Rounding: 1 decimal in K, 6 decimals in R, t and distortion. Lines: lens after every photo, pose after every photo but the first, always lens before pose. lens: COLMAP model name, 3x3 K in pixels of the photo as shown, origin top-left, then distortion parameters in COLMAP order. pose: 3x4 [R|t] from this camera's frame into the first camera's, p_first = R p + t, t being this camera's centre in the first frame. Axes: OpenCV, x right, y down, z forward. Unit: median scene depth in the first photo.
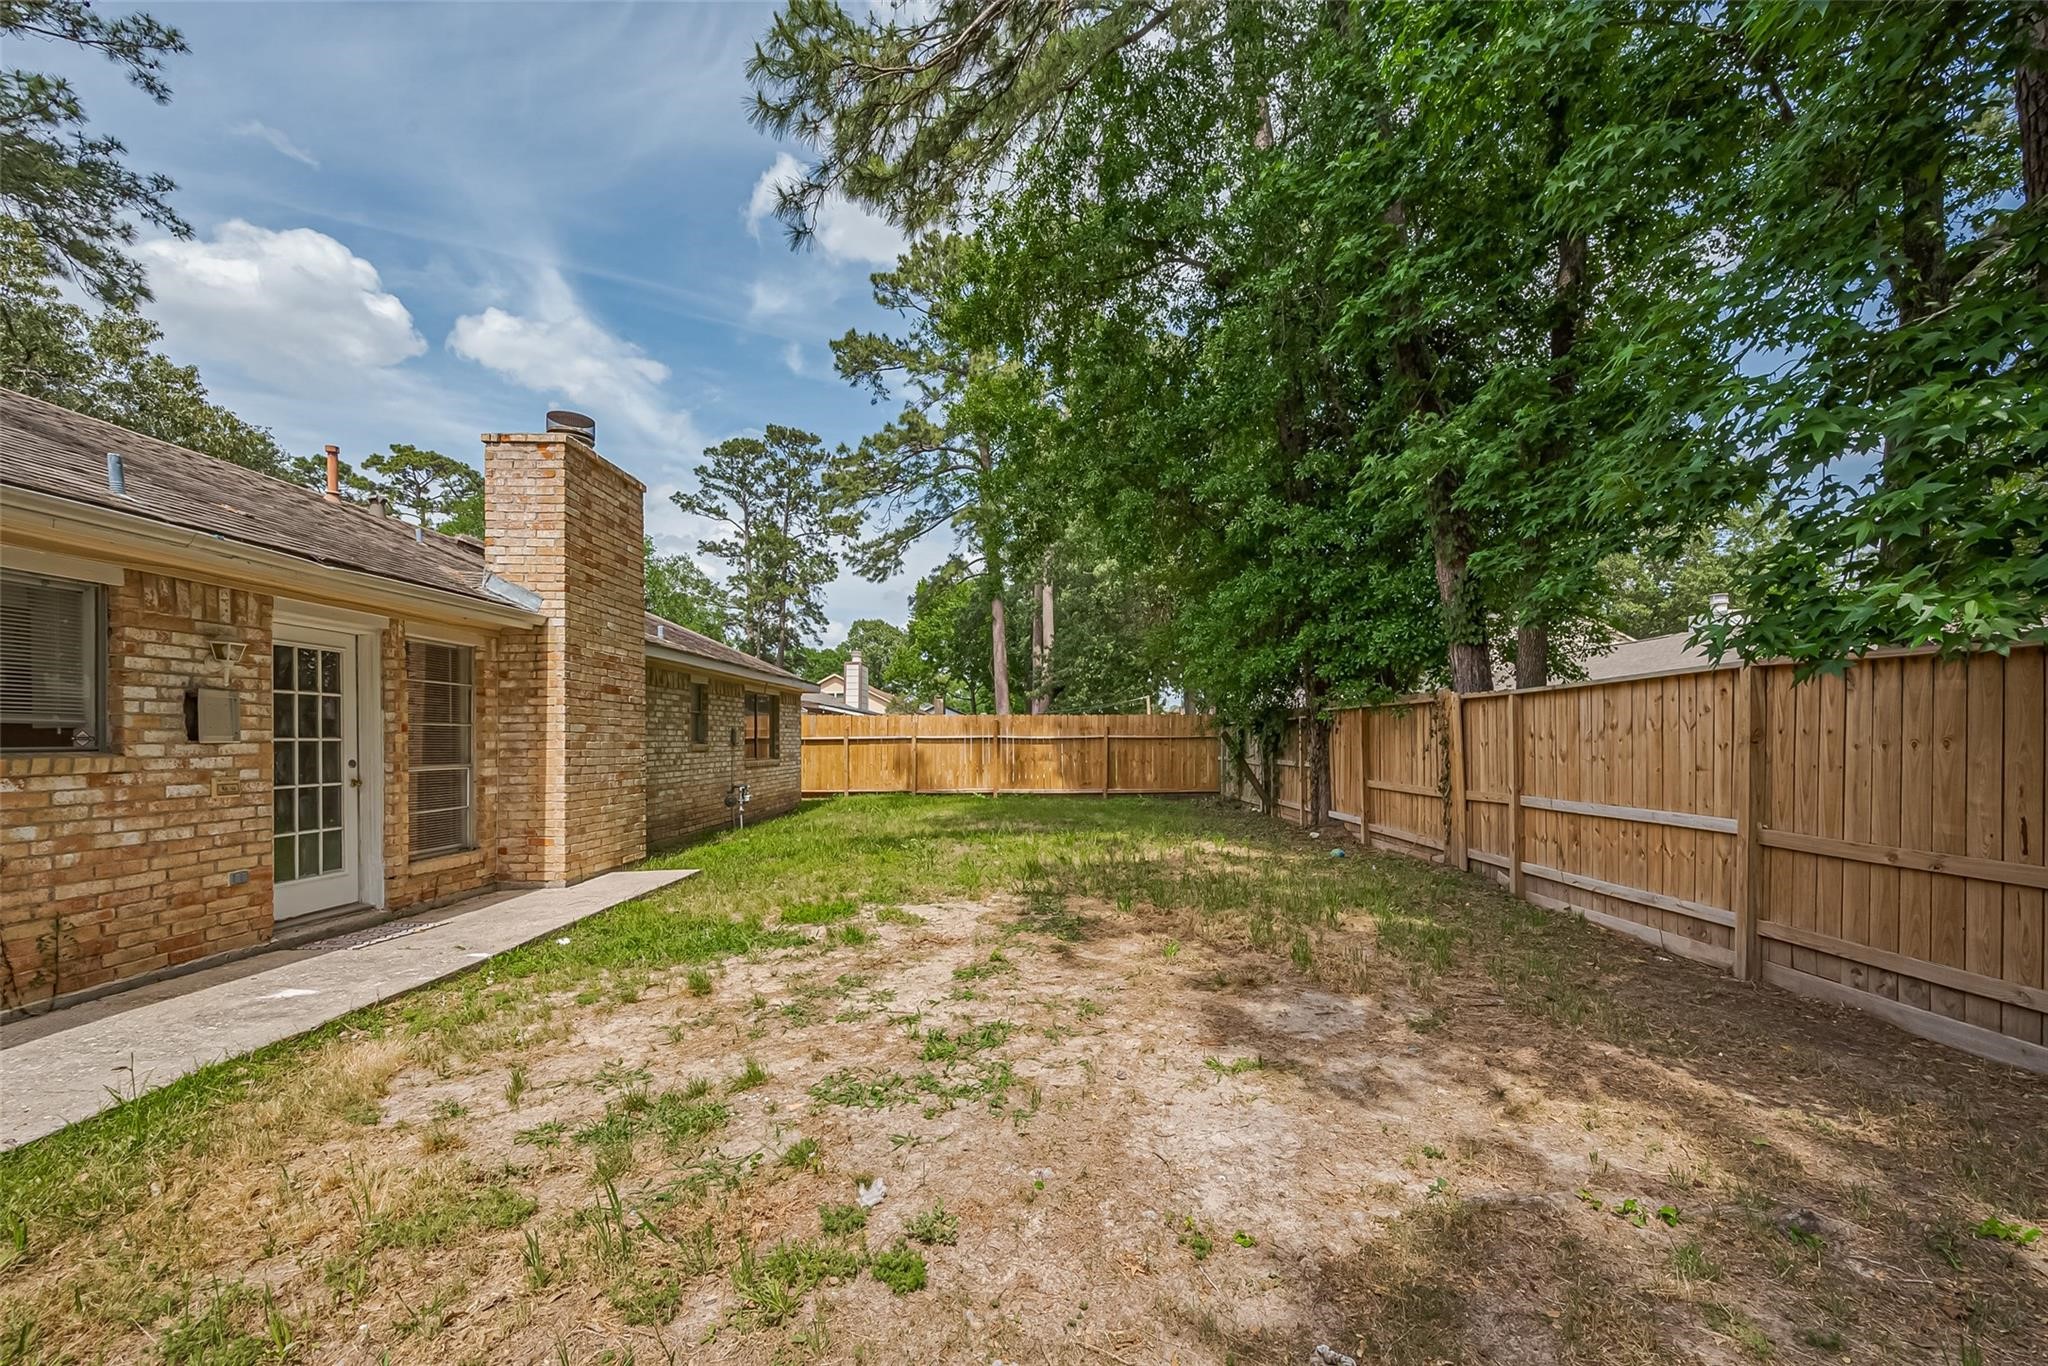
lens RADIAL K [[825.0, 0, 1044.9], [0, 825.0, 740.8], [0, 0, 1]] dist [-0.003768, 0.001069]
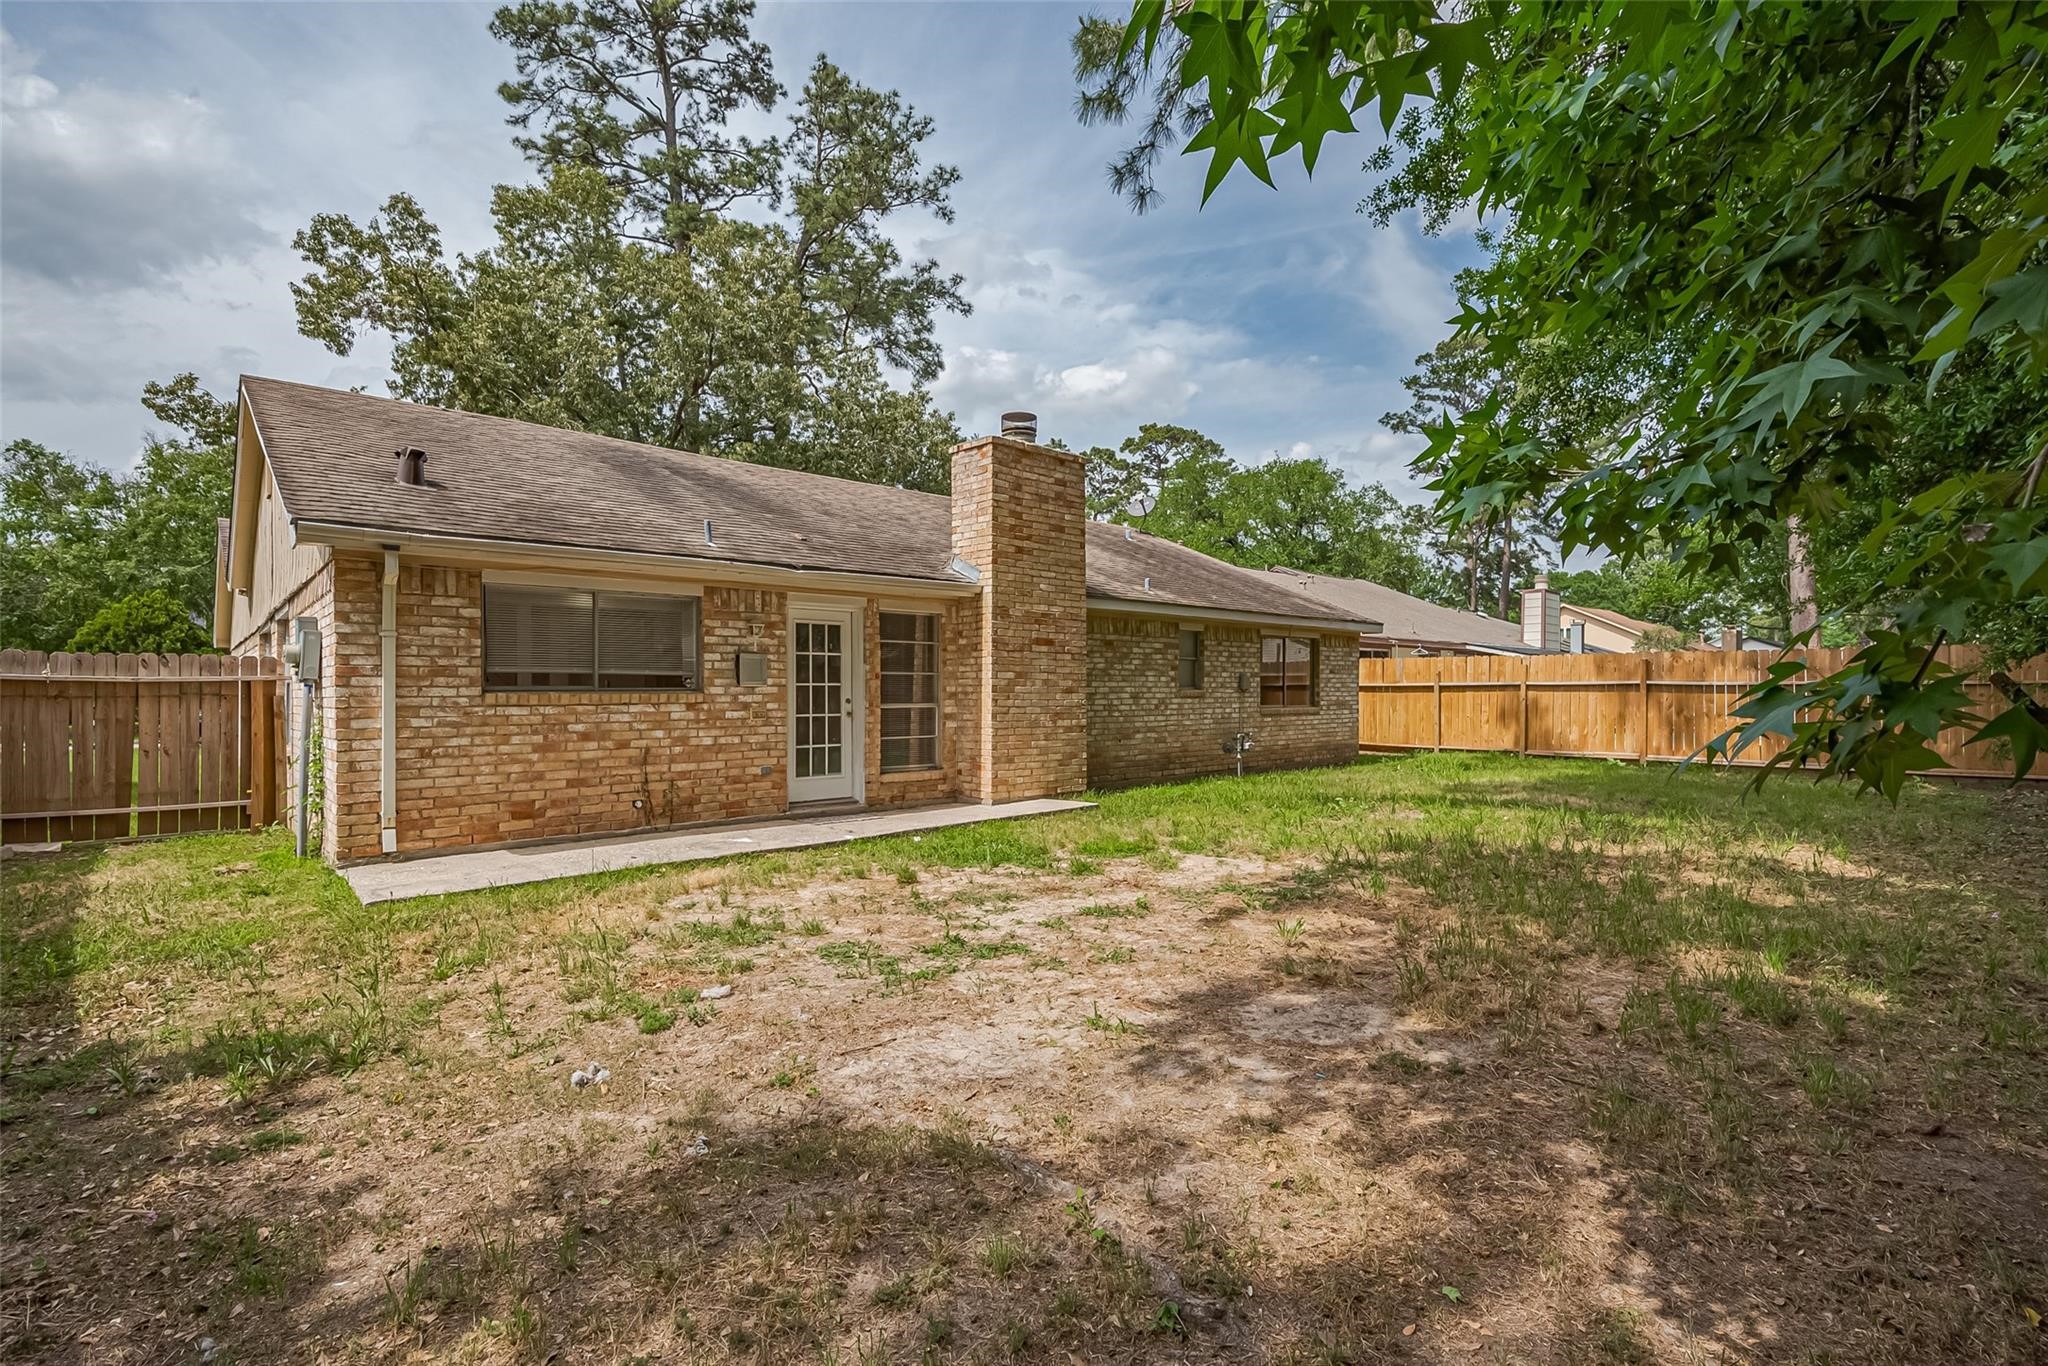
lens RADIAL K [[941.4, 0, 1024.6], [0, 941.4, 686.0], [0, 0, 1]] dist [0.006670, -0.000036]
pose [[0.670654, 0.000519, -0.741771, 0.577276], [-0.002566, 0.999995, -0.001620, 0.002998], [0.741766, 0.002989, 0.670652, 0.115718]]
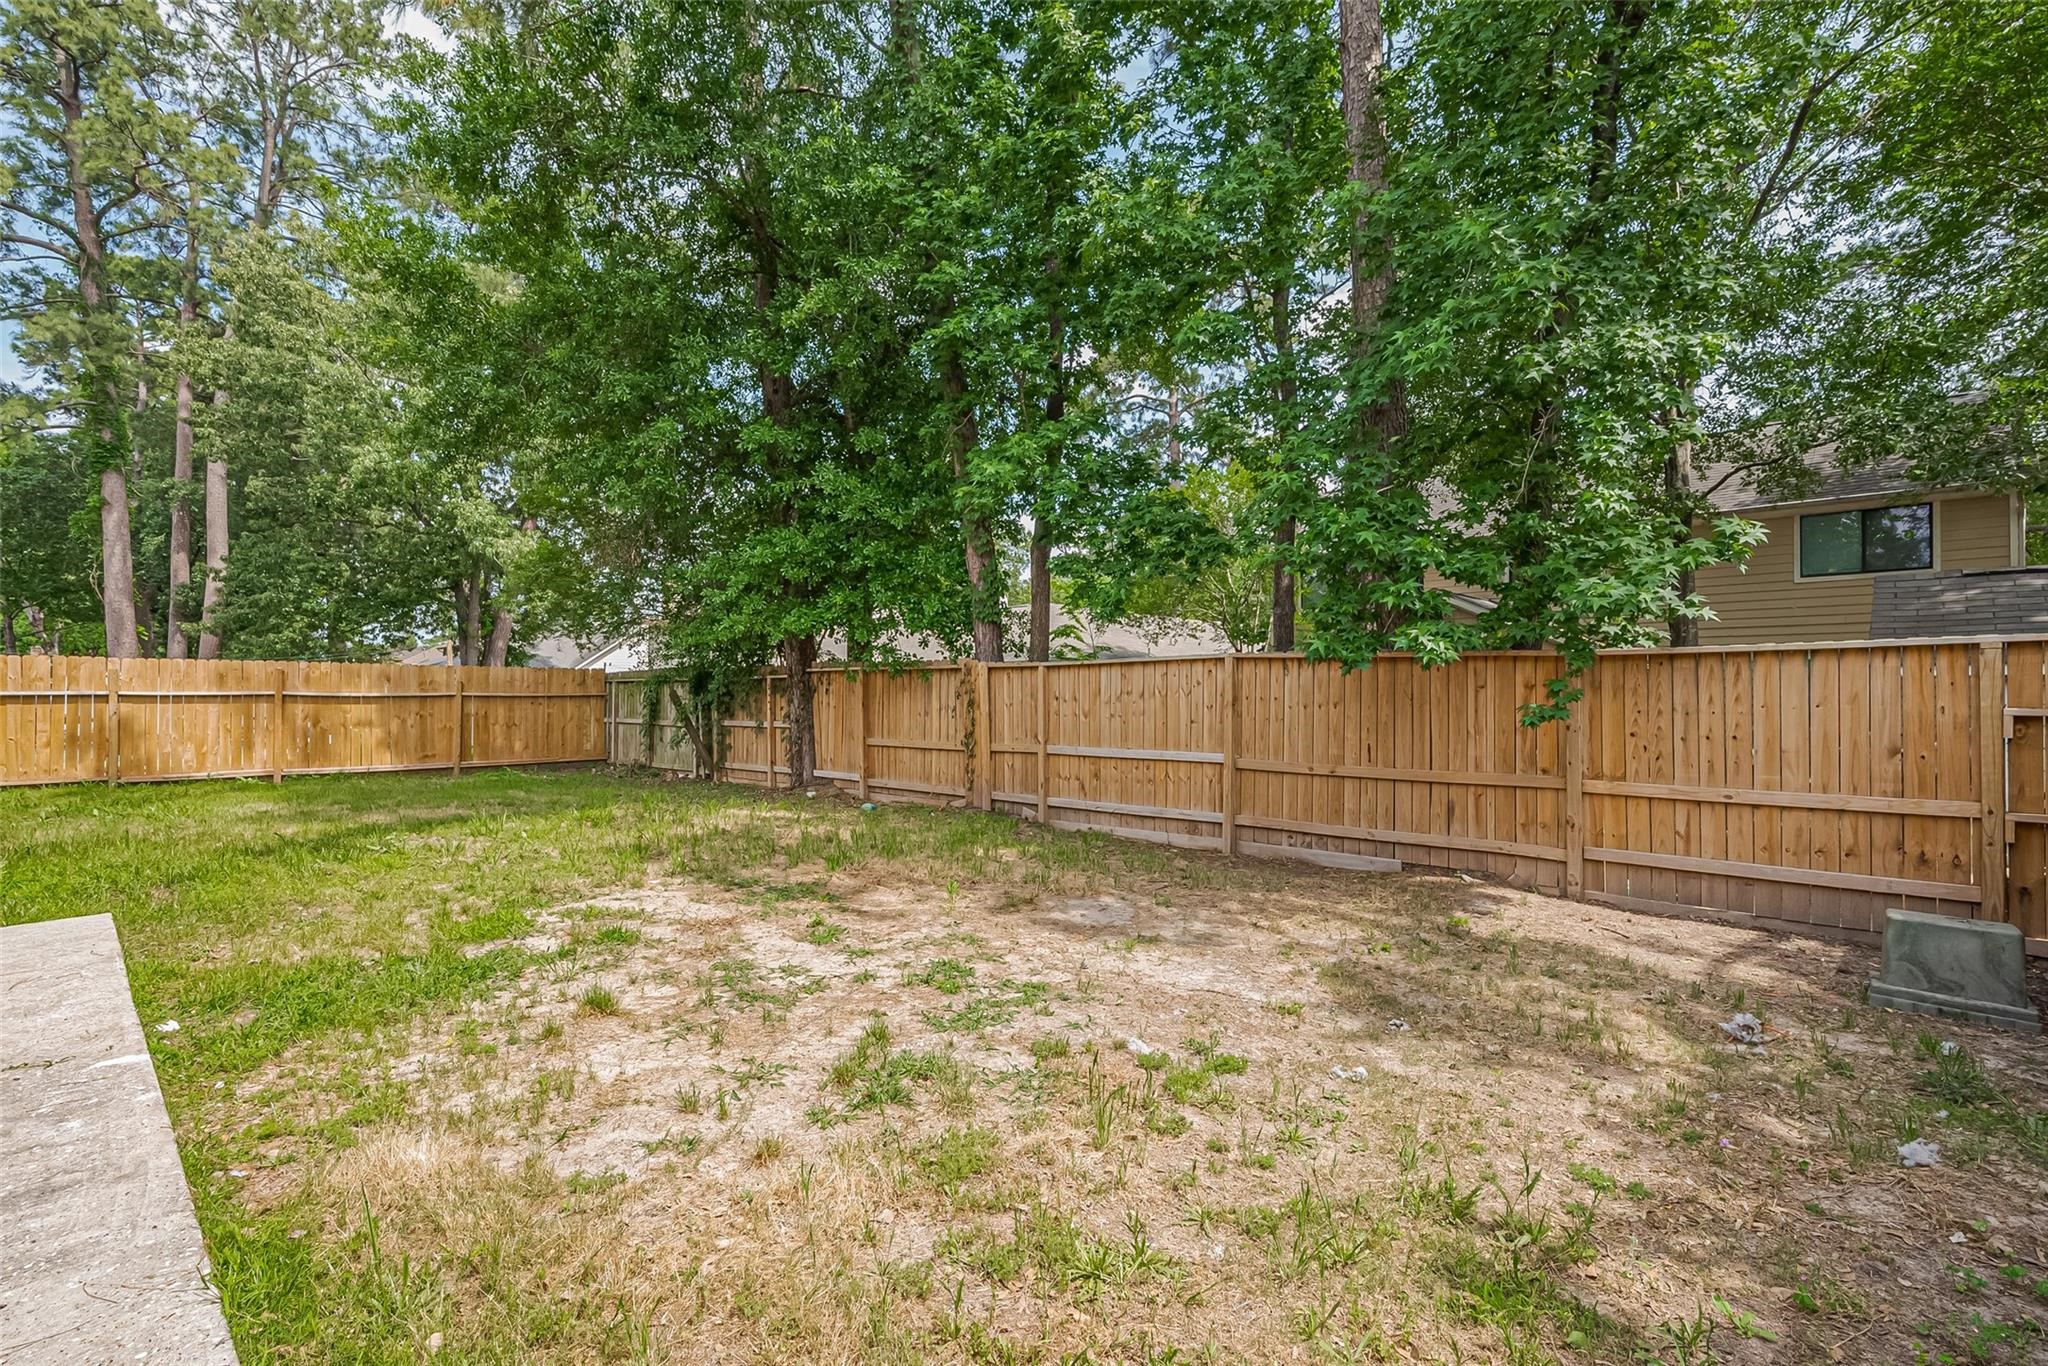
lens RADIAL K [[941.4, 0, 1018.3], [0, 941.4, 693.7], [0, 0, 1]] dist [0.006670, -0.000036]
pose [[0.687370, 0.006079, 0.726282, -0.604007], [-0.002820, 0.999980, -0.005701, -0.006038], [-0.726302, 0.001871, 0.687374, 0.036638]]
